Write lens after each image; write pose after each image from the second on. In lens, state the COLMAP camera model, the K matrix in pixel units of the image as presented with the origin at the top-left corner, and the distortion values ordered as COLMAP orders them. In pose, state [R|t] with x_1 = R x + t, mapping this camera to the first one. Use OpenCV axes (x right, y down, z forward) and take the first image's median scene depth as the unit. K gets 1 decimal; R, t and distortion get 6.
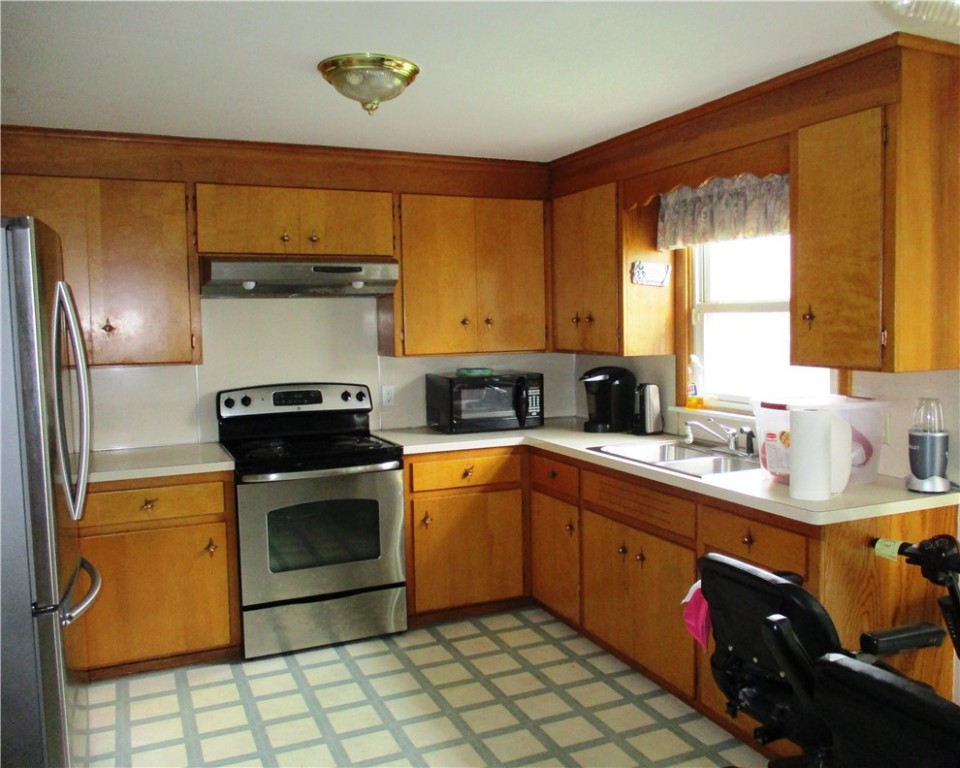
lens RADIAL K [[908.1, 0, 480.0], [0, 908.1, 384.0], [0, 0, 1]] dist [-0.021715, 0.005136]
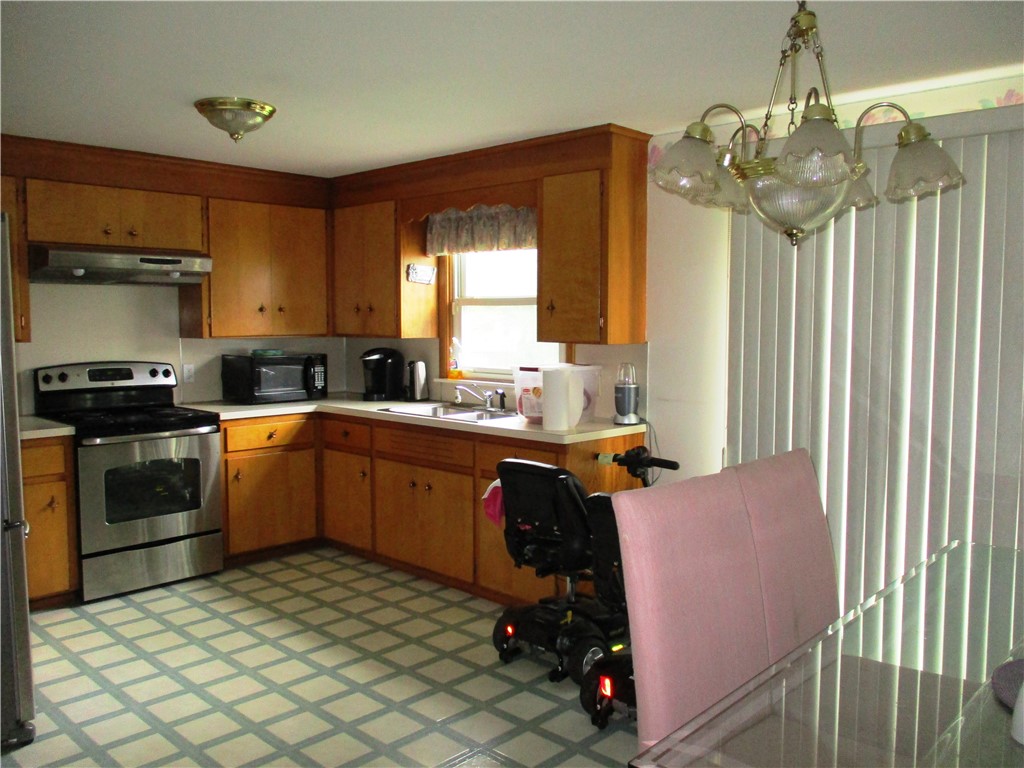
lens RADIAL K [[861.7, 0, 512.0], [0, 861.7, 384.0], [0, 0, 1]] dist [-0.003135, -0.000904]
pose [[0.934557, -0.011420, 0.355630, -0.134514], [0.008589, 0.999918, 0.009540, 0.024525], [-0.355710, -0.005862, 0.934578, -0.193035]]
